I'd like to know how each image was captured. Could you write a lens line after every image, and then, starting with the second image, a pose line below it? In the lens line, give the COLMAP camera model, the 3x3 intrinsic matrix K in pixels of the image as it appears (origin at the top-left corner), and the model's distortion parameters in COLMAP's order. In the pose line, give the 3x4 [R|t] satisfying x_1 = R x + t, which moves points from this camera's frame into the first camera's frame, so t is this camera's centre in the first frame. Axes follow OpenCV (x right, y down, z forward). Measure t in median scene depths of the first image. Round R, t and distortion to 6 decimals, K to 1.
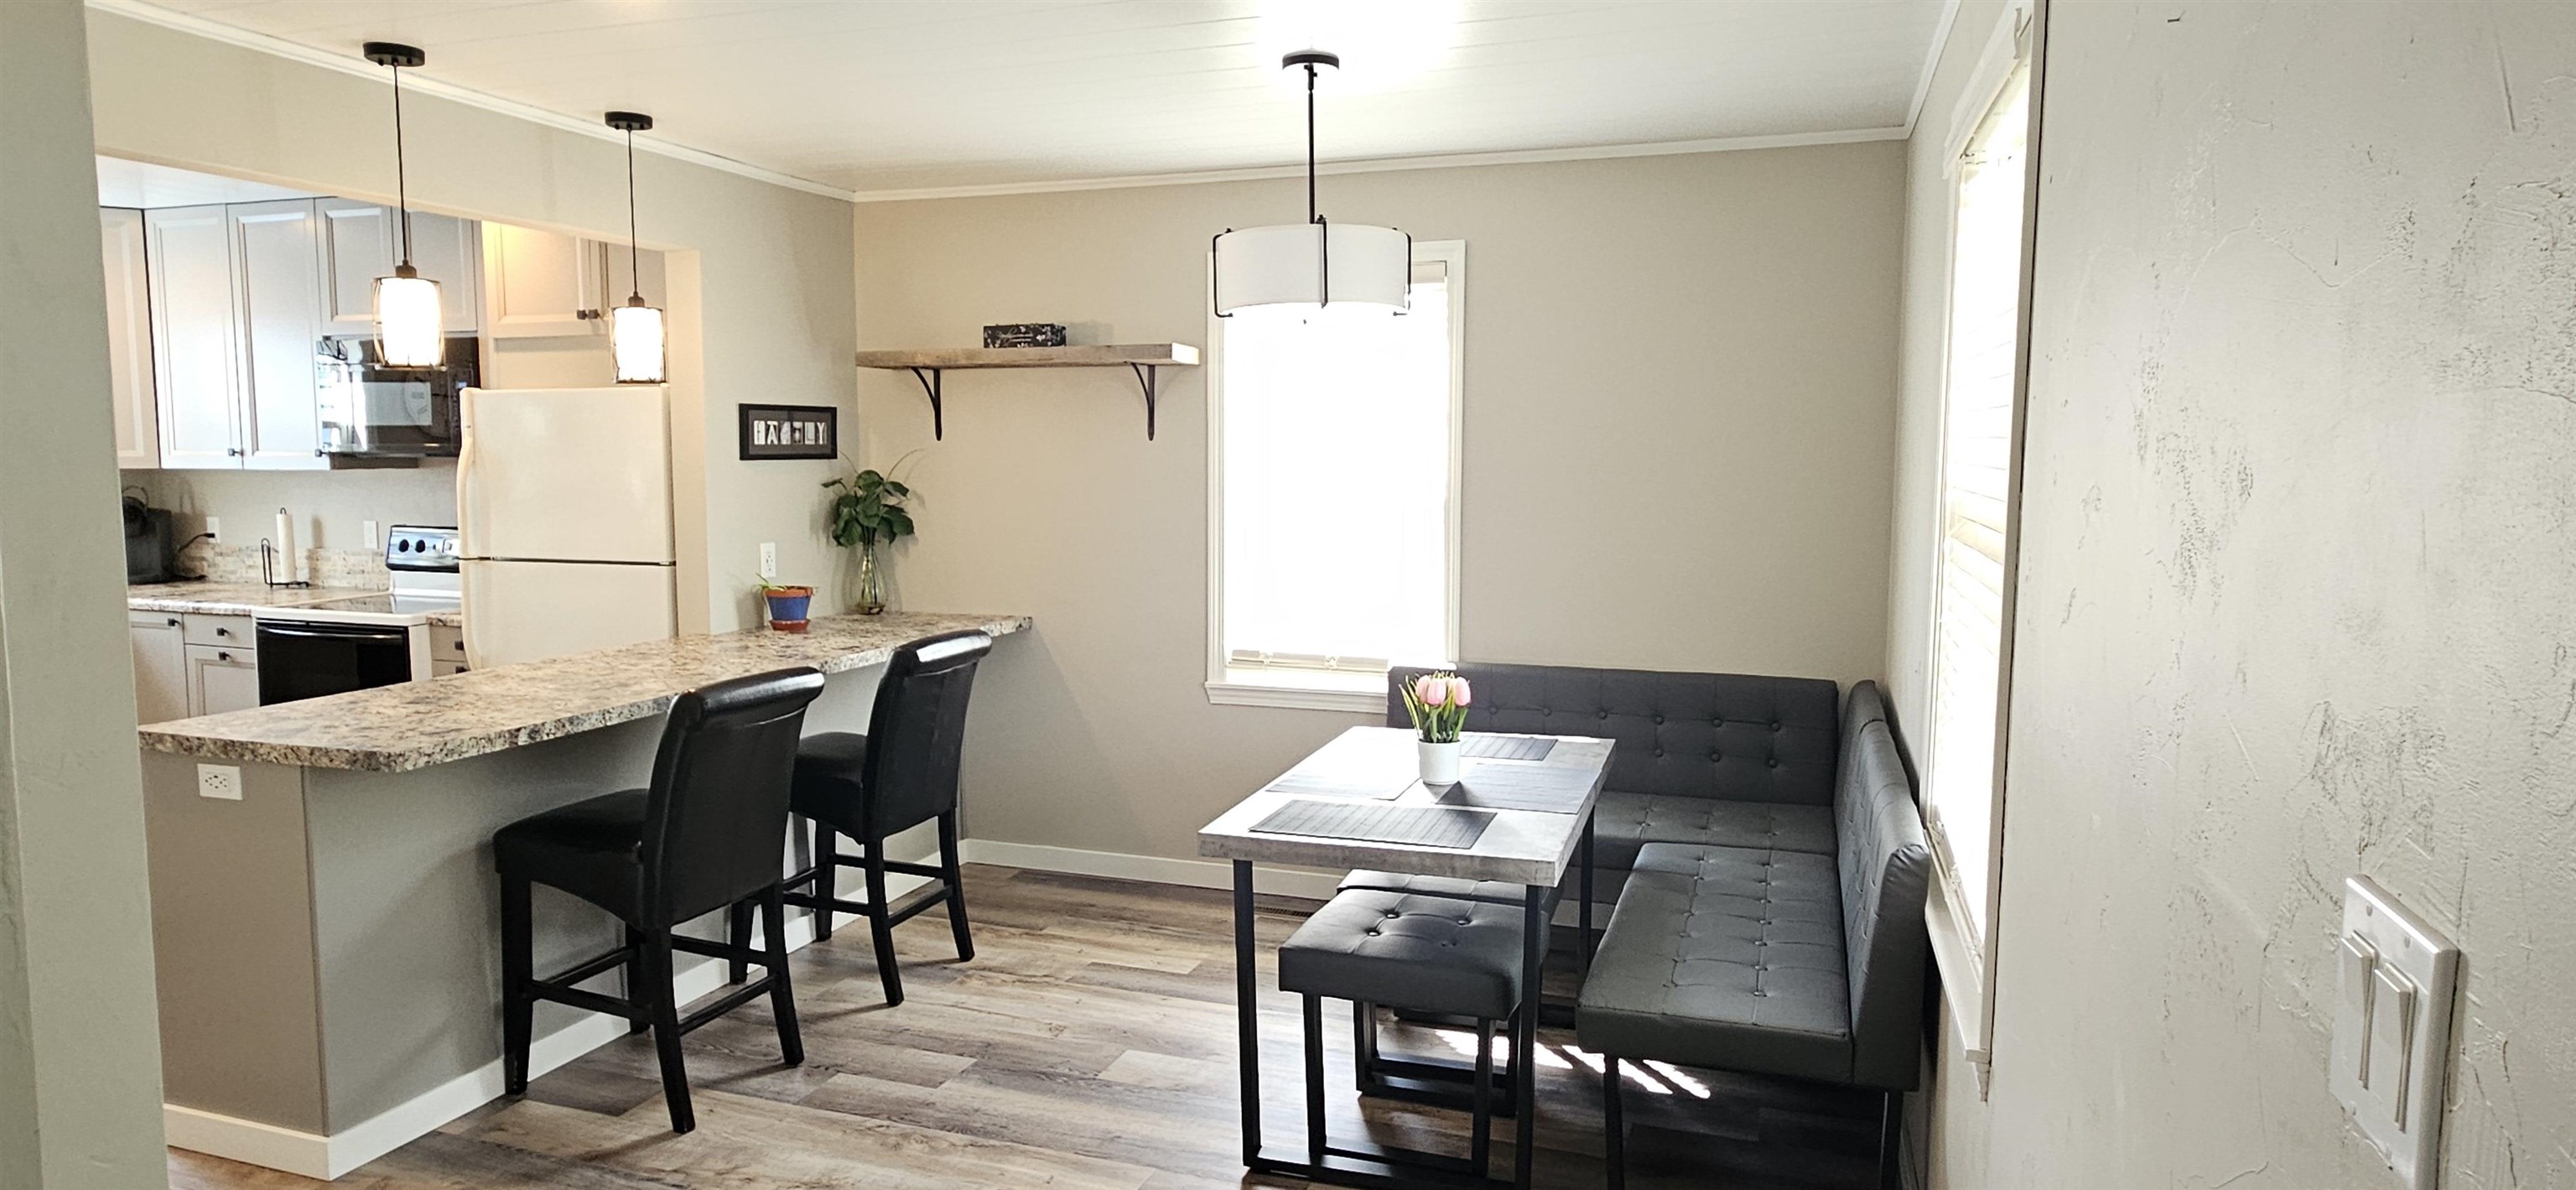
lens RADIAL K [[1469.4, 0, 1284.9], [0, 1469.4, 582.4], [0, 0, 1]] dist [0.002612, 0.000121]
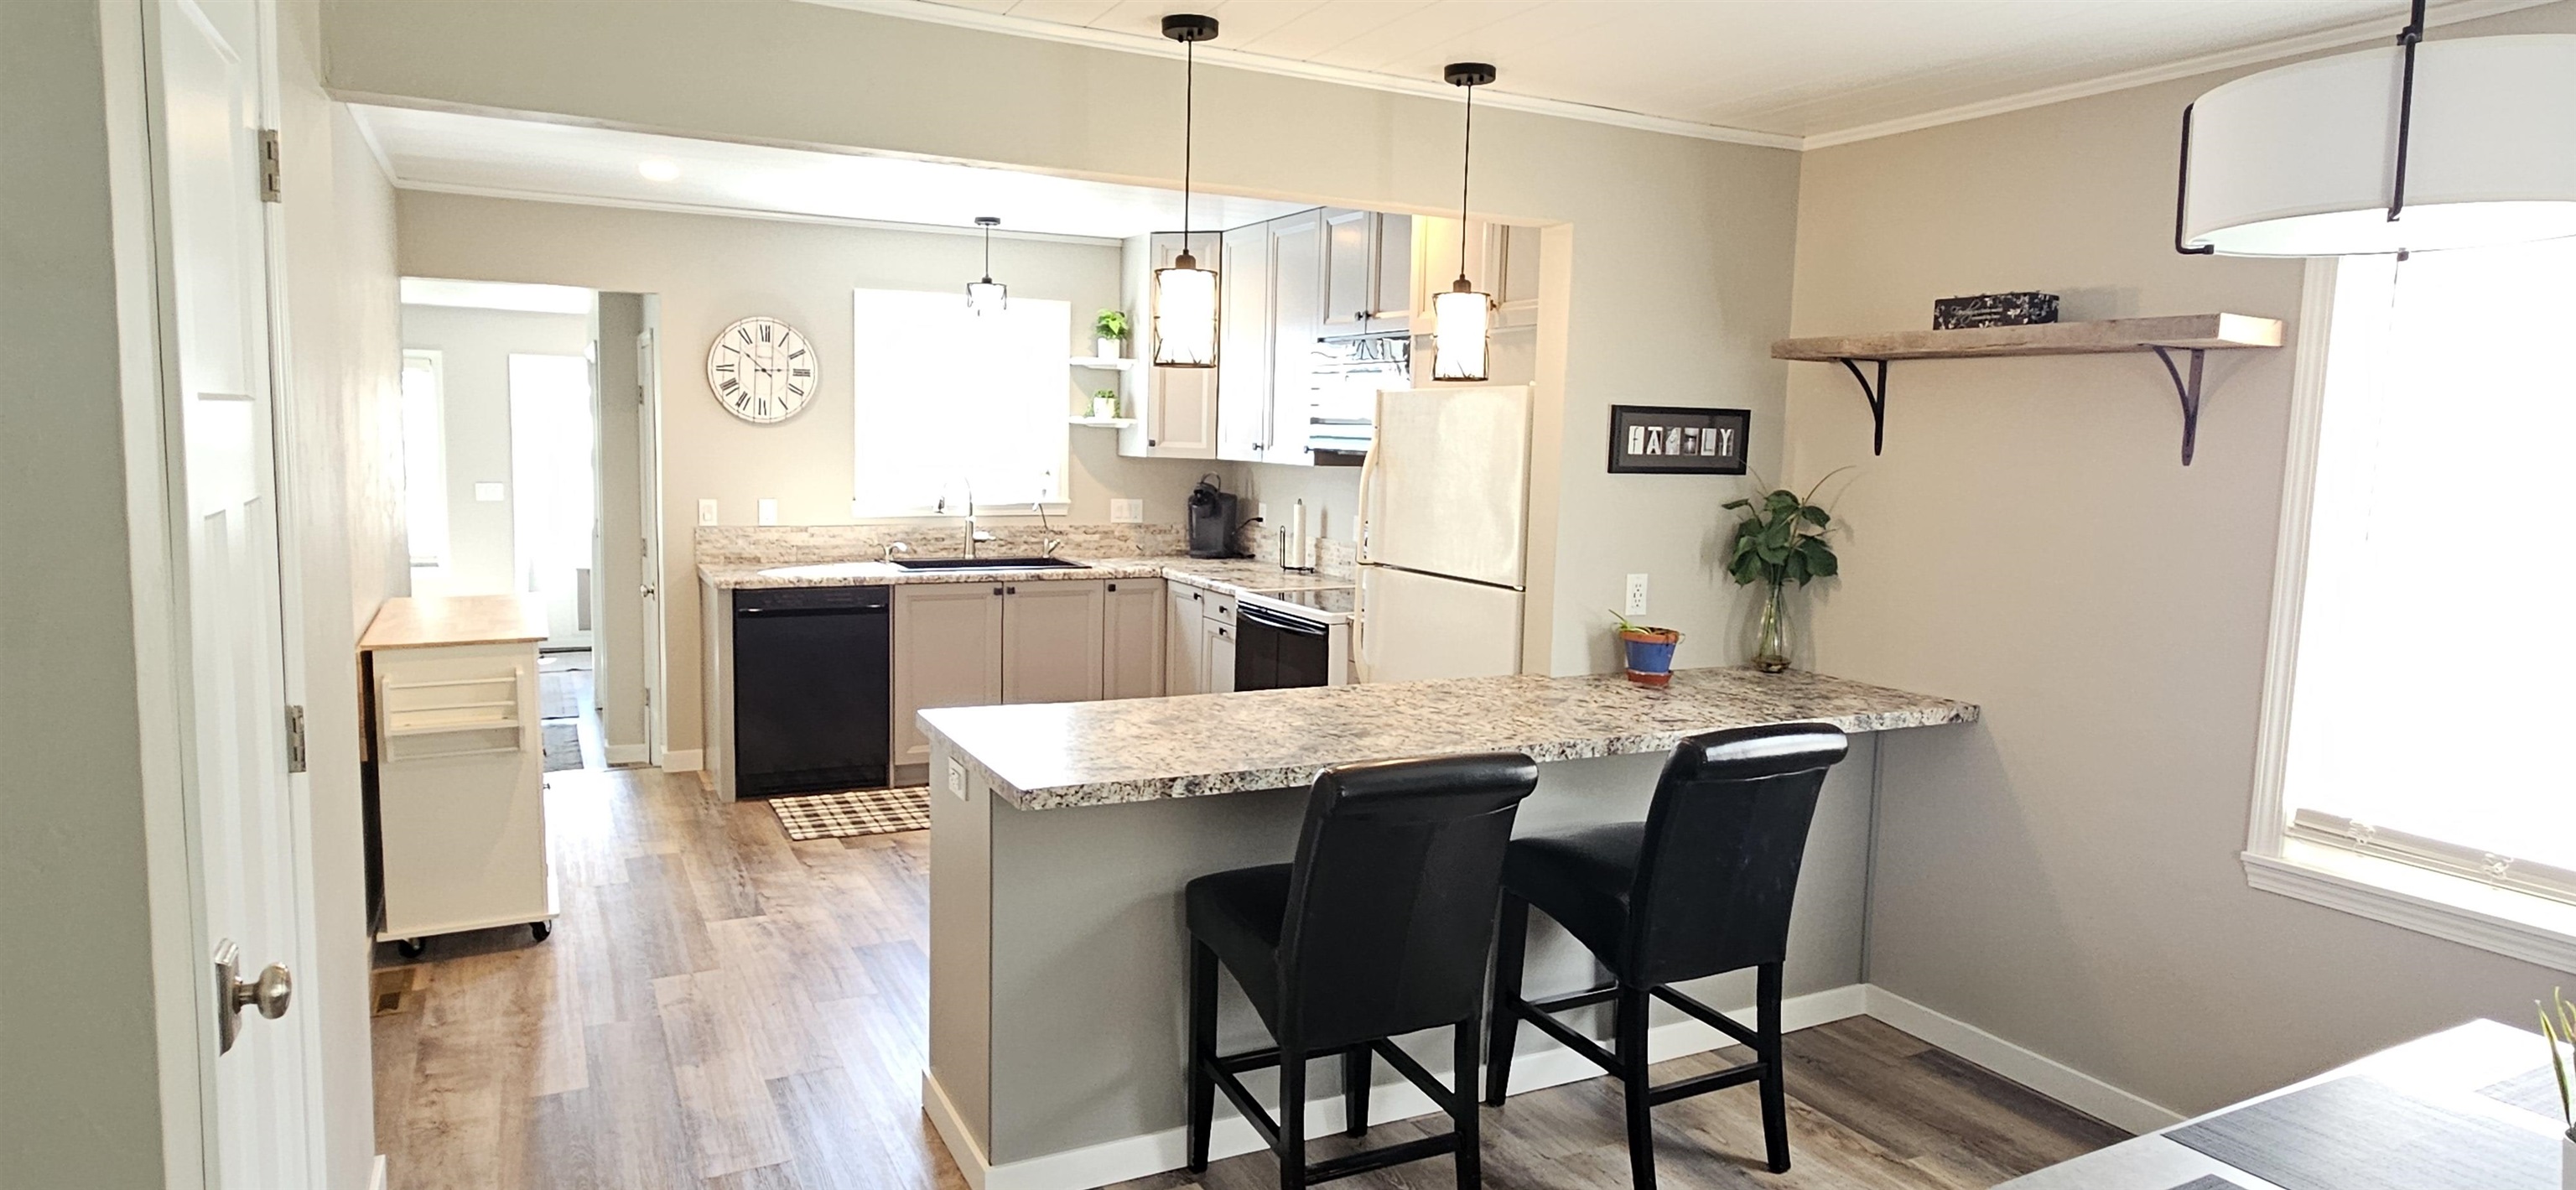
lens RADIAL K [[1469.4, 0, 1284.9], [0, 1469.4, 582.4], [0, 0, 1]] dist [0.002612, 0.000121]
pose [[0.725104, 0.088473, -0.682932, 0.068898], [-0.088389, 0.995467, 0.035115, -0.032784], [0.682943, 0.034902, 0.729637, 0.256383]]
